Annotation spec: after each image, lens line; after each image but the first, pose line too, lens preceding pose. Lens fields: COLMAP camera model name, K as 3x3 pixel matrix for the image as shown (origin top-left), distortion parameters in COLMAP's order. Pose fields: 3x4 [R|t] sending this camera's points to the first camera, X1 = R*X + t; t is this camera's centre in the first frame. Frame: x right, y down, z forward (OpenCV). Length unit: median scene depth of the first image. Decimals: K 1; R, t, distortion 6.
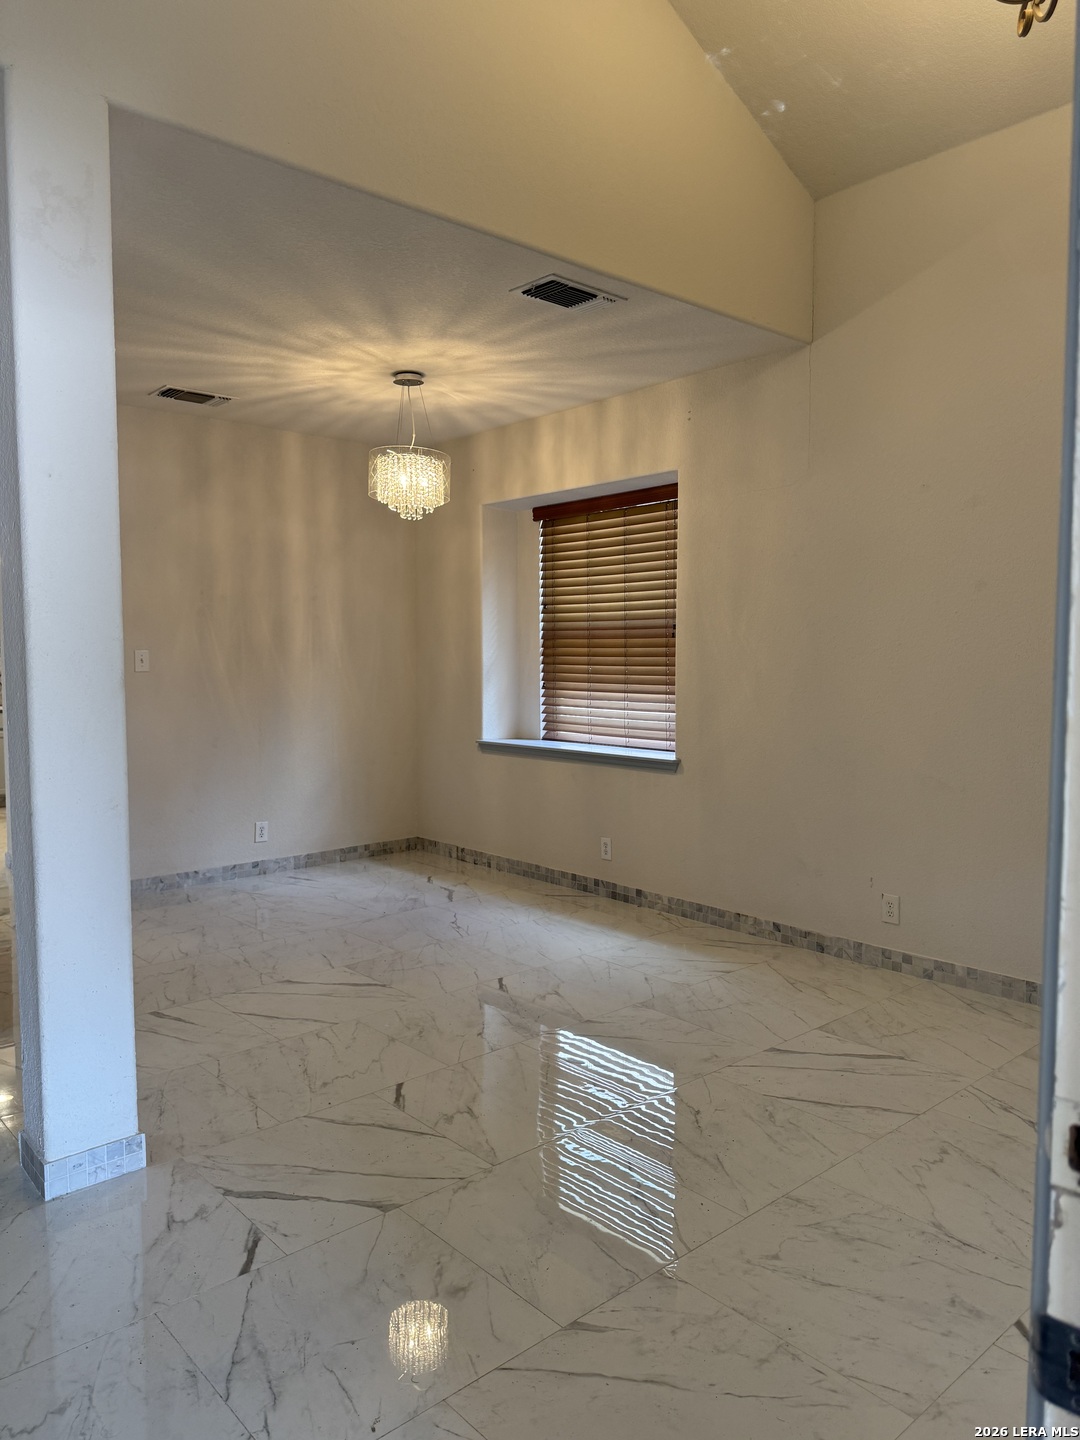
lens RADIAL K [[1010.6, 0, 543.1], [0, 1010.6, 727.3], [0, 0, 1]] dist [0.082738, -0.102129]
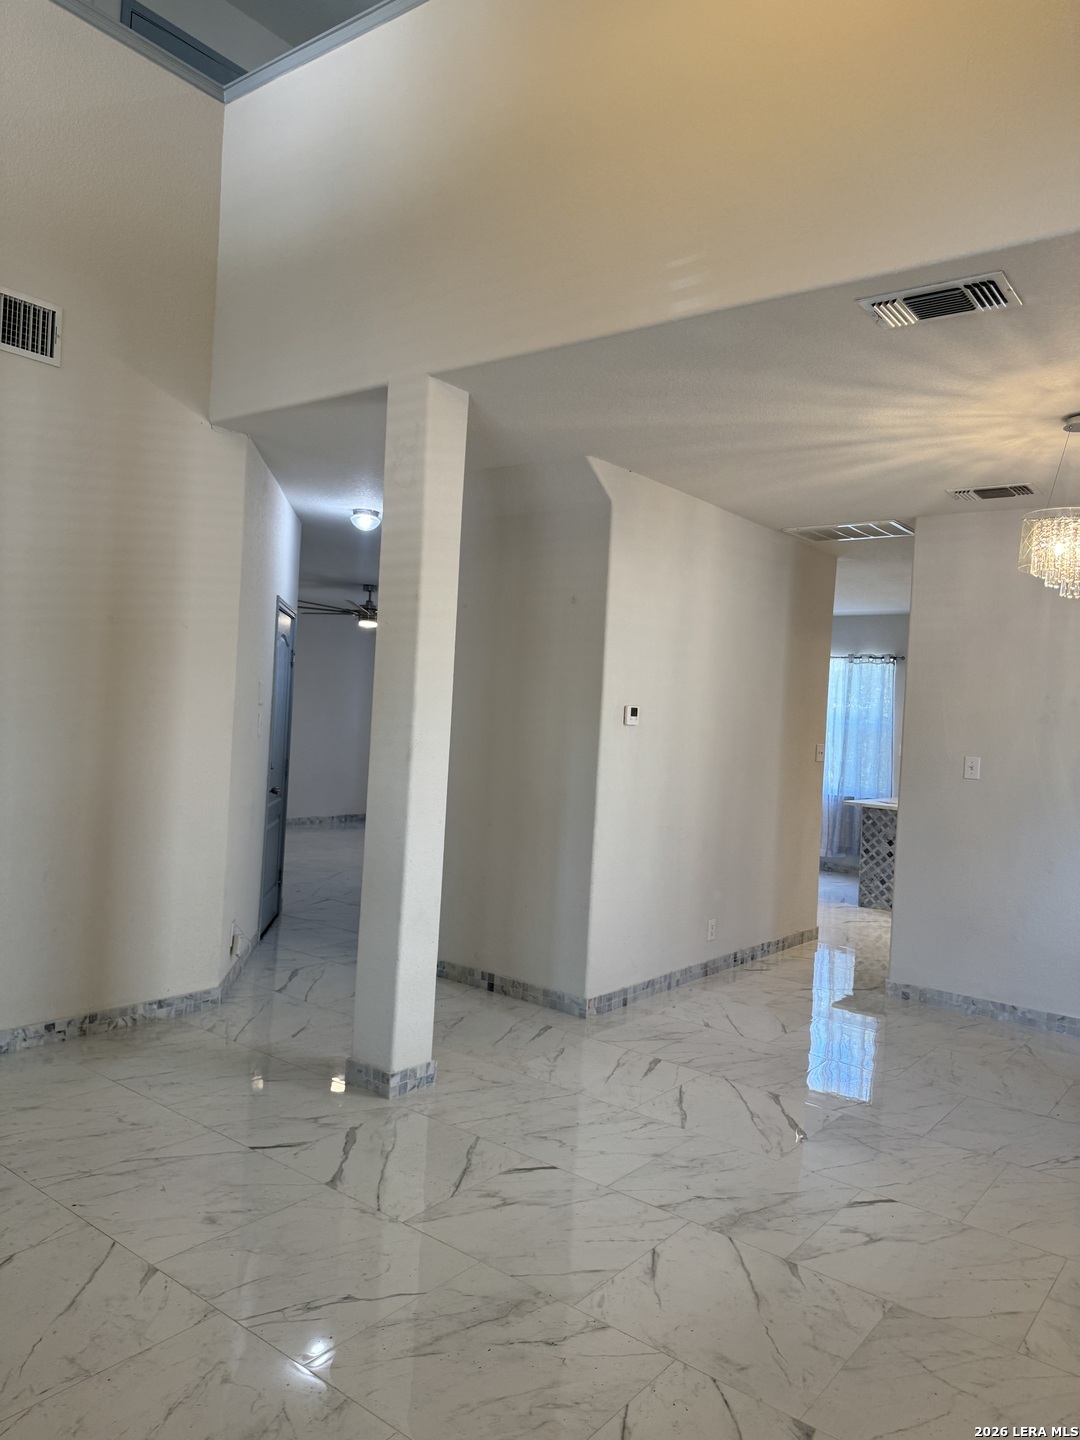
lens RADIAL K [[1010.6, 0, 538.6], [0, 1010.6, 725.1], [0, 0, 1]] dist [0.082738, -0.102129]
pose [[0.193880, 0.023526, -0.980743, 0.682868], [-0.132252, 0.991213, -0.002367, -0.069658], [0.972070, 0.130164, 0.195288, 0.579271]]
